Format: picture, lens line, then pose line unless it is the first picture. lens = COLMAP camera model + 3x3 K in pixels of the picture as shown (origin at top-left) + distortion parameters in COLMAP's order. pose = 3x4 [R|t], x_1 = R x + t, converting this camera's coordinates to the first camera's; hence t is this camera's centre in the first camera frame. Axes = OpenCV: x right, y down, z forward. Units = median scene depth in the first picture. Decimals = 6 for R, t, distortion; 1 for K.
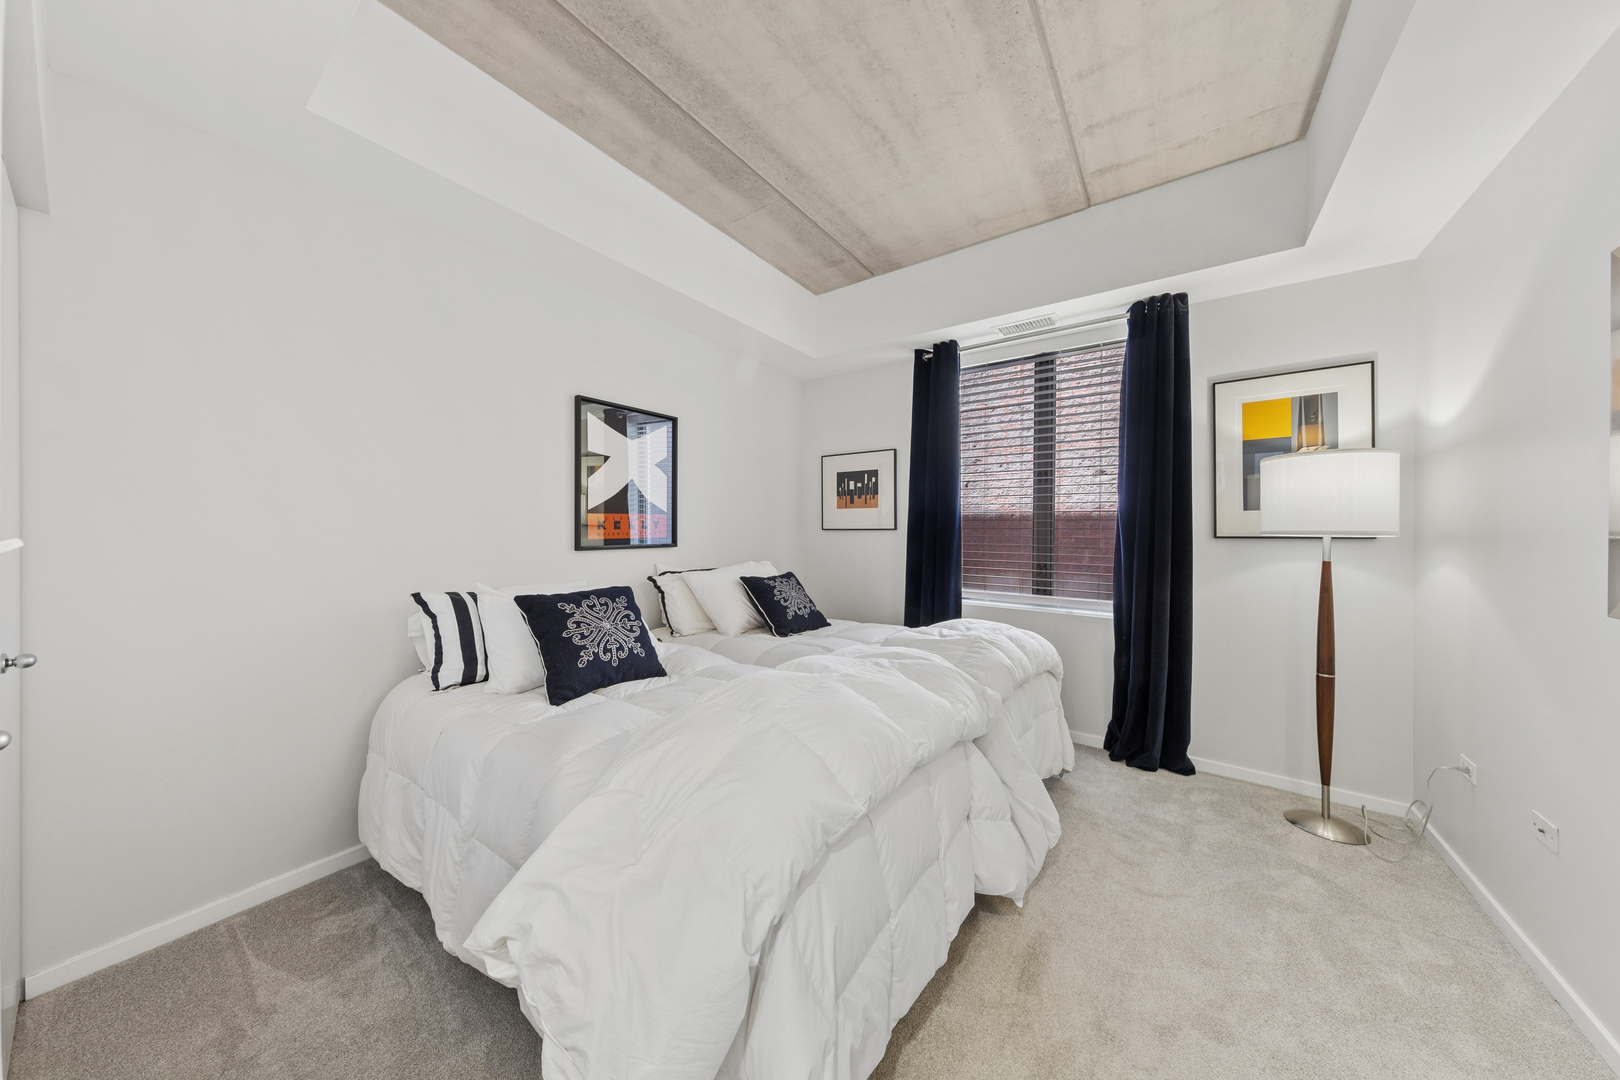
lens RADIAL K [[514.3, 0, 815.6], [0, 514.3, 532.5], [0, 0, 1]] dist [0.000719, -0.000032]
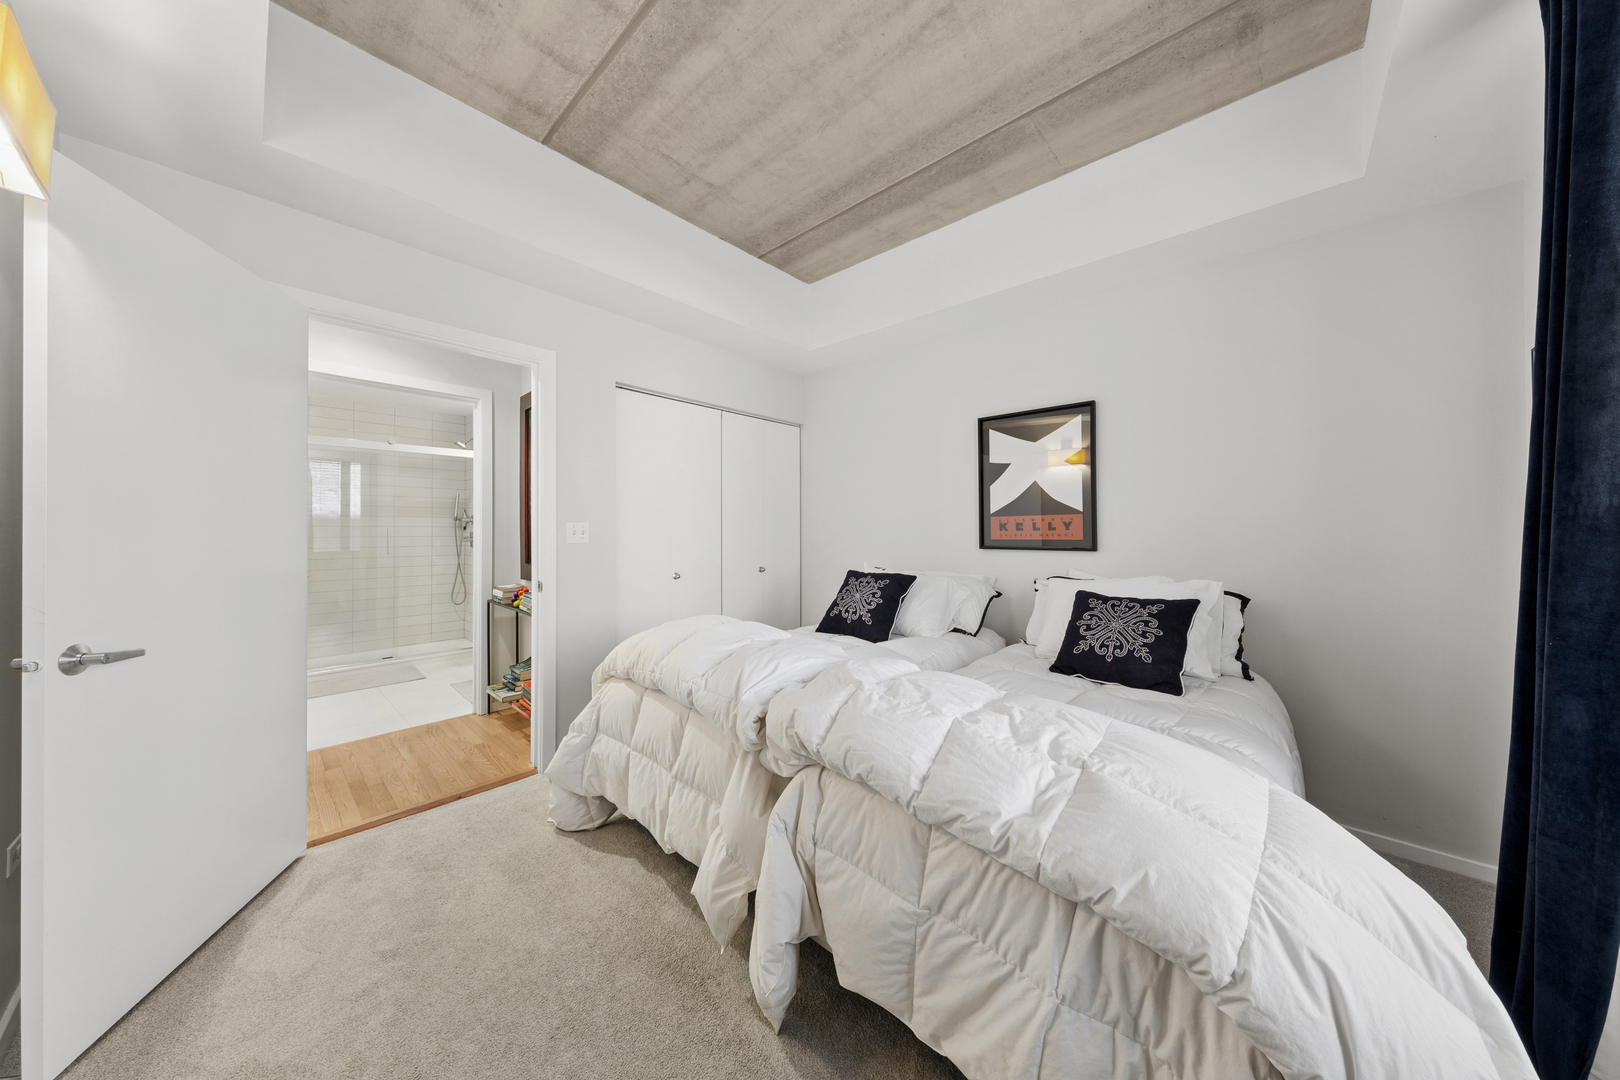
lens RADIAL K [[514.3, 0, 815.6], [0, 514.3, 532.5], [0, 0, 1]] dist [0.000719, -0.000032]
pose [[-0.126412, -0.002452, -0.991975, 0.770769], [-0.009139, 0.999957, -0.001307, 0.002863], [0.991936, 0.008901, -0.126429, 0.778396]]
